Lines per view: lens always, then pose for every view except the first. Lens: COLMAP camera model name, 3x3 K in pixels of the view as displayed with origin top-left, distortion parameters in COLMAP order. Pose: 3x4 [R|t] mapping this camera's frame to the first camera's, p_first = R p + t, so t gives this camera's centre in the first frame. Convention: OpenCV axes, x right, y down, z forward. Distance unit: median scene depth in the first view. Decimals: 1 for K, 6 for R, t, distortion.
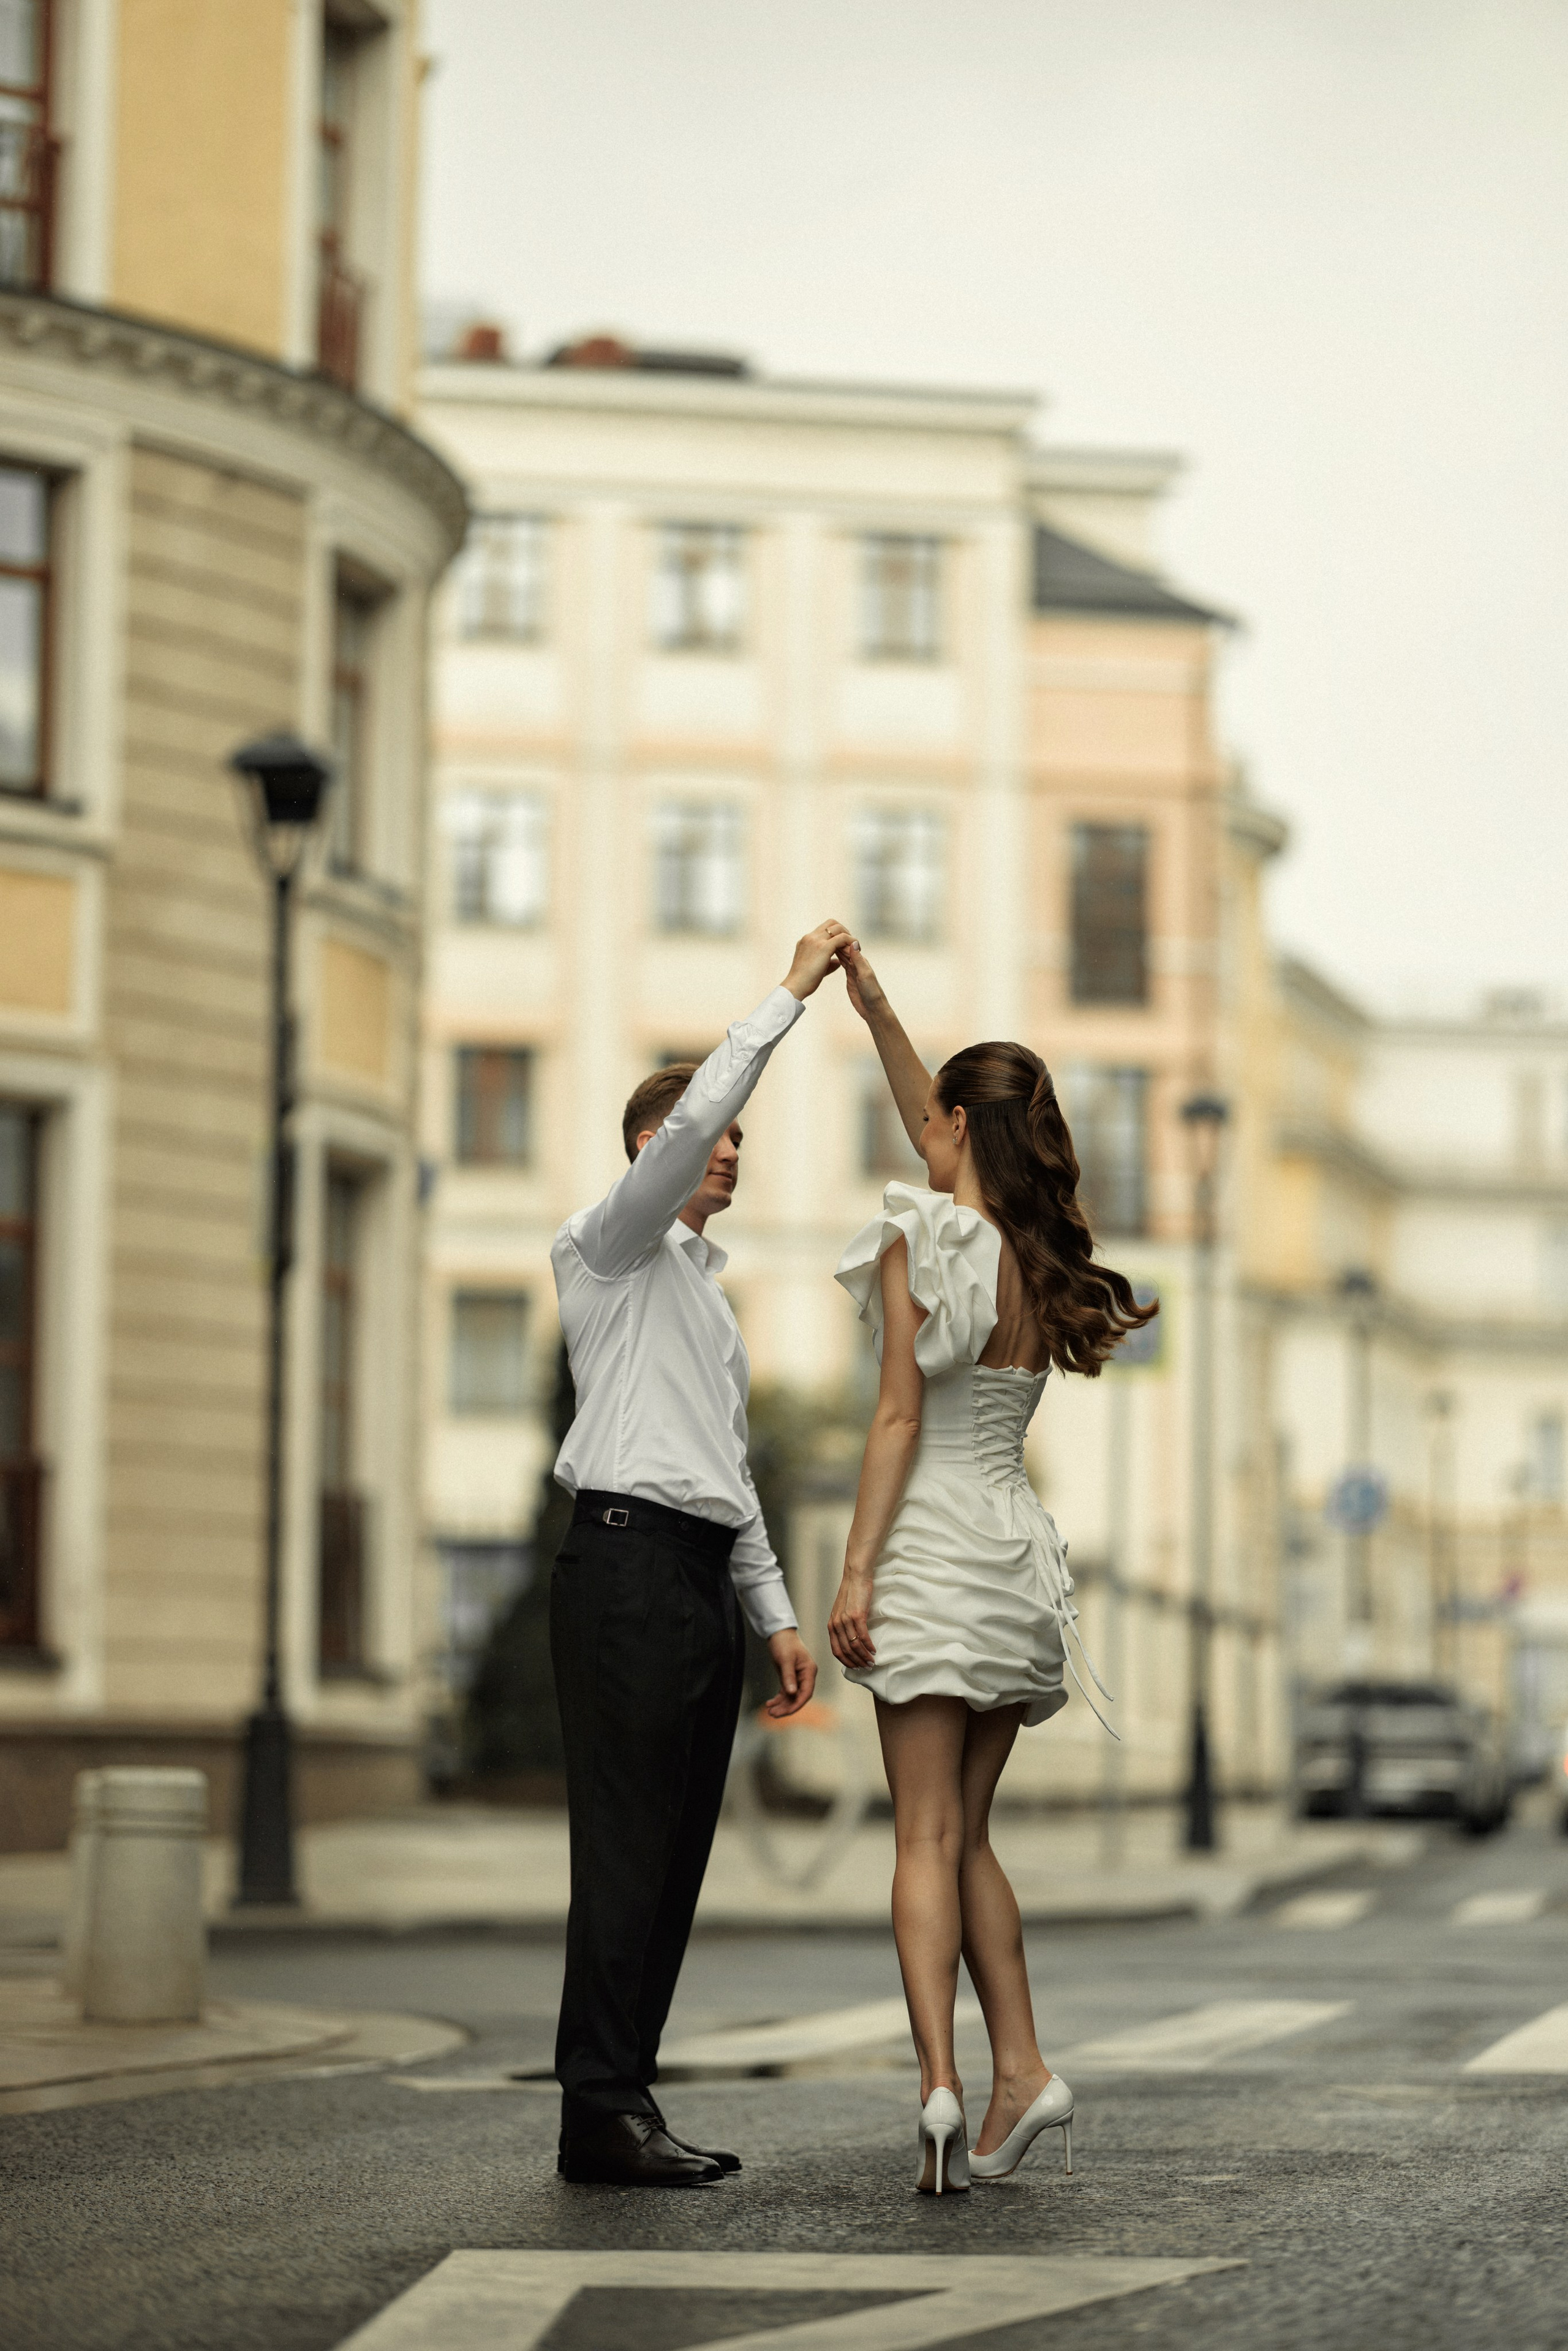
lens RADIAL K [[5850.7, 0, 921.6], [0, 5850.7, 1177.9], [0, 0, 1]] dist [0.127444, -1.518921]
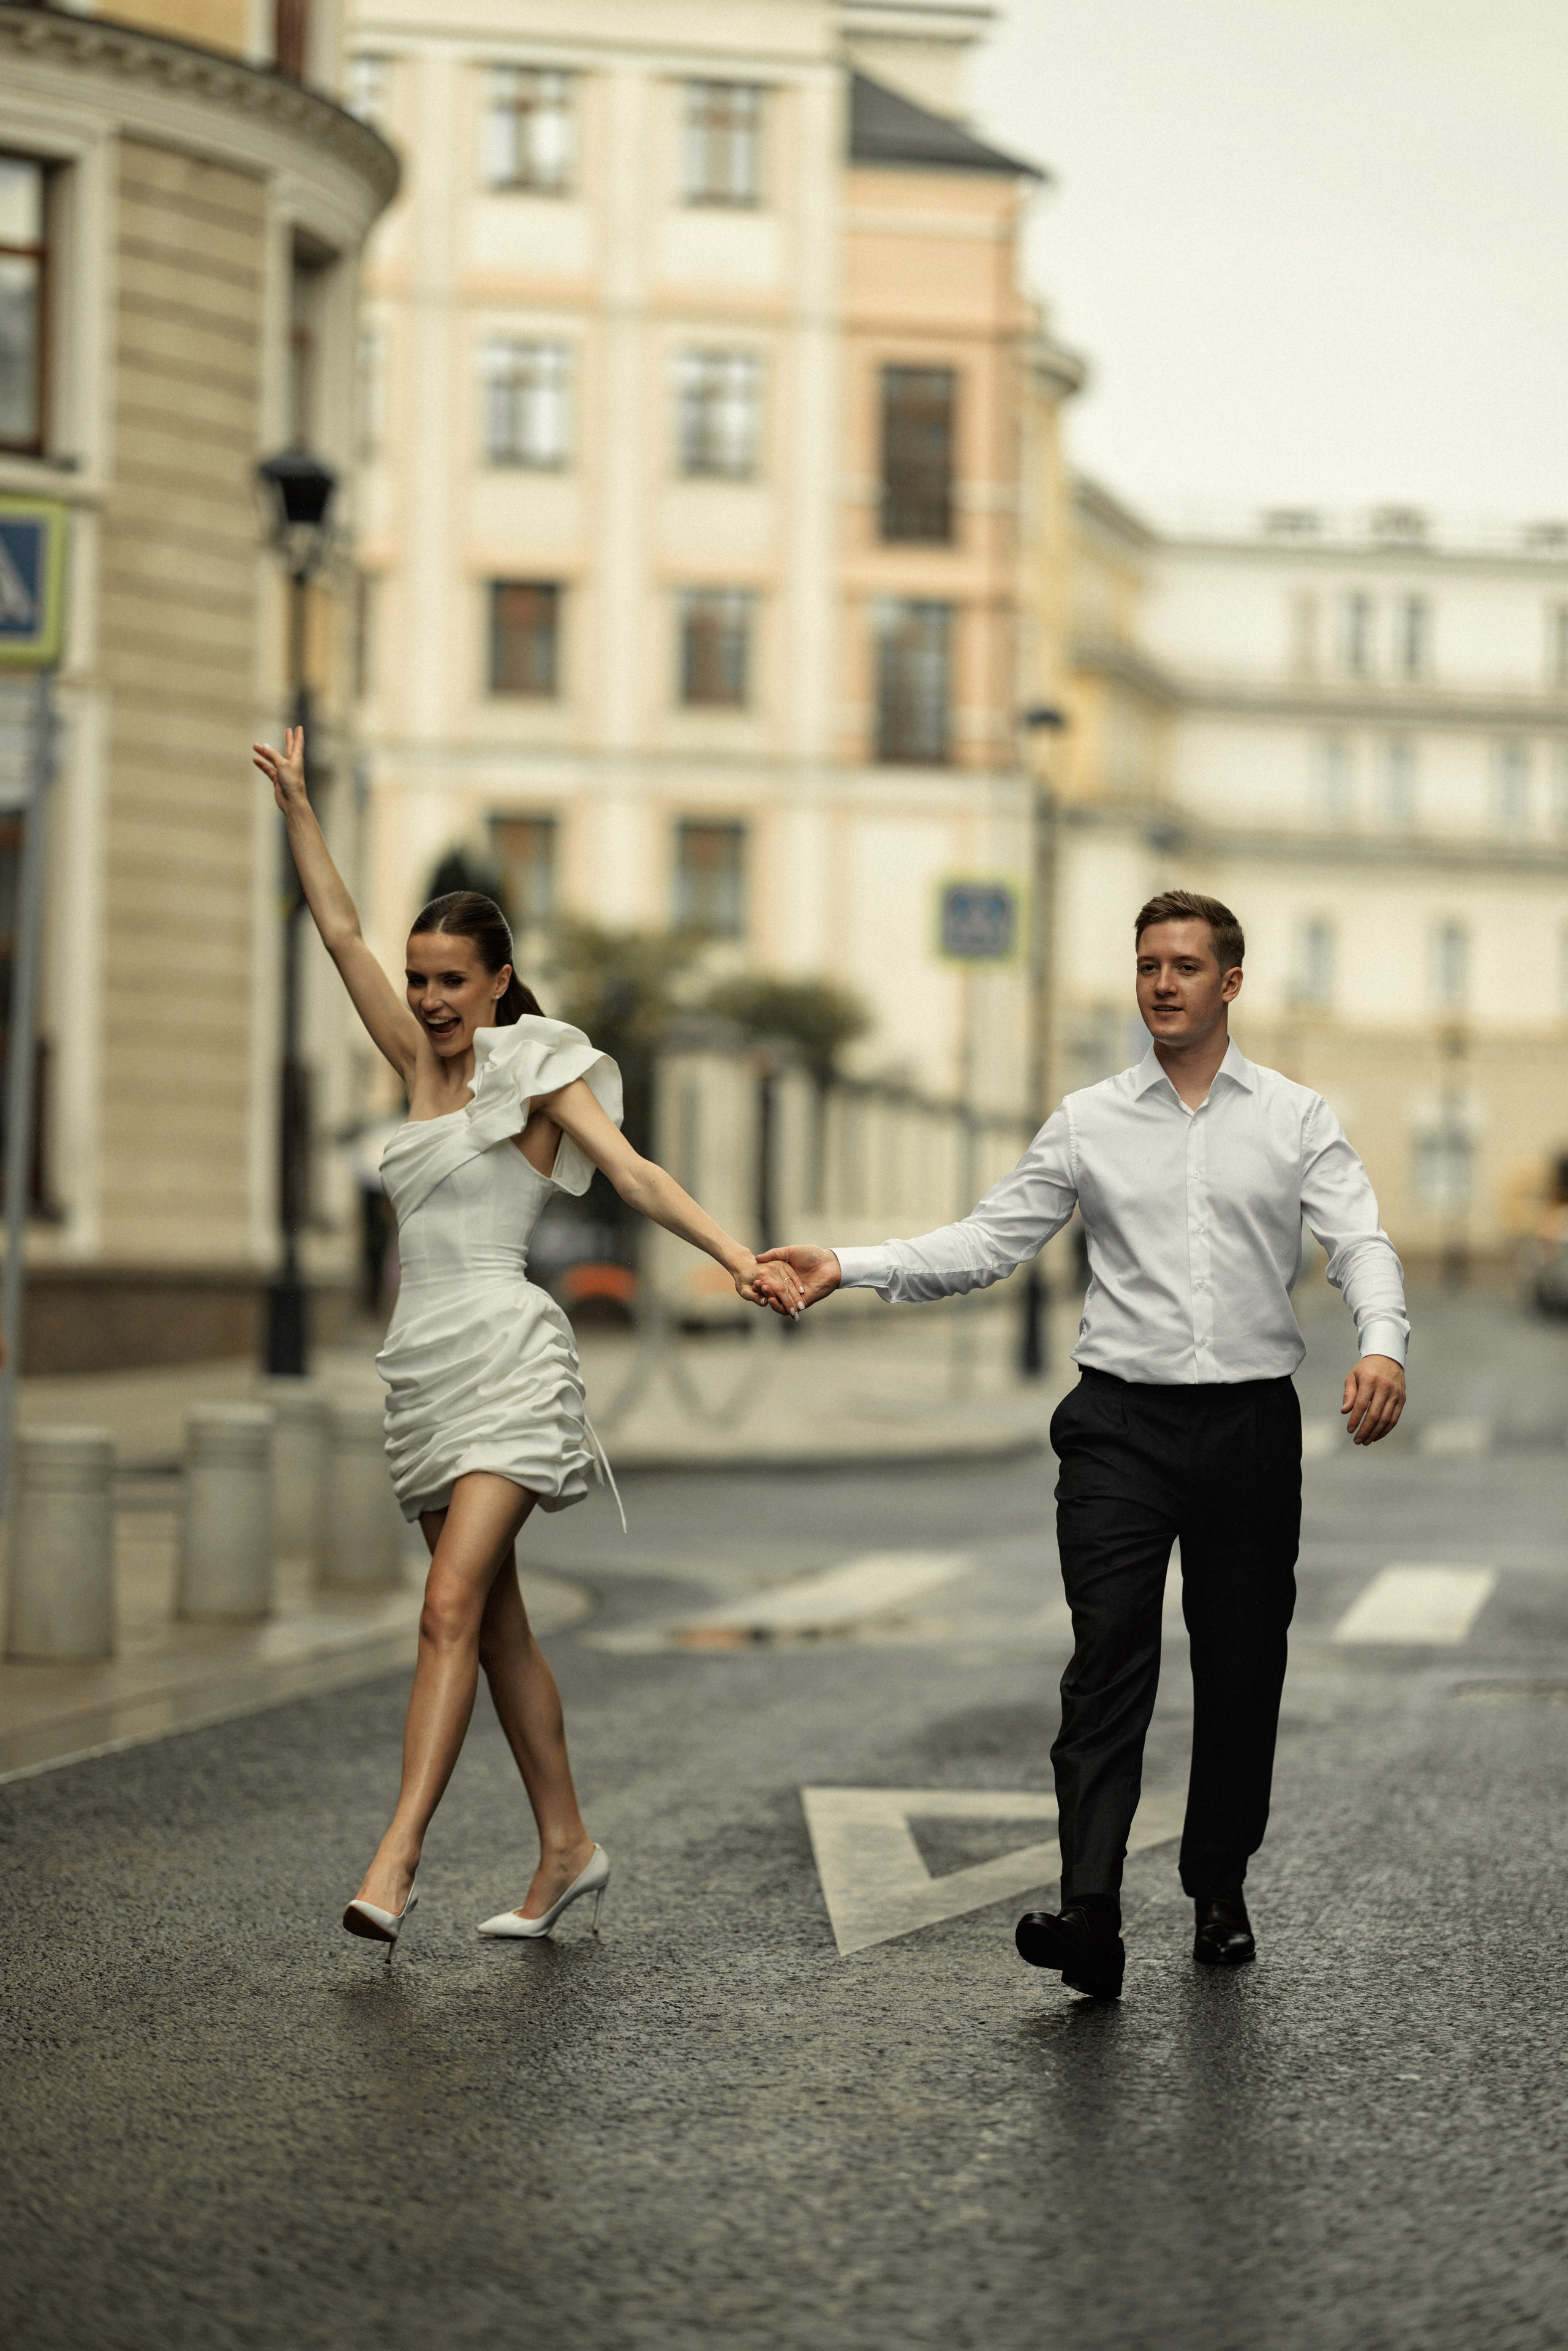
lens RADIAL K [[5873.9, 0, 784.0], [0, 5873.9, 1175.5], [0, 0, 1]] dist [0.061349, -0.473083]
pose [[0.999731, 0.012049, 0.019793, -0.025180], [-0.013847, 0.995536, 0.093364, -0.031647], [-0.018580, -0.093613, 0.995435, -0.140084]]
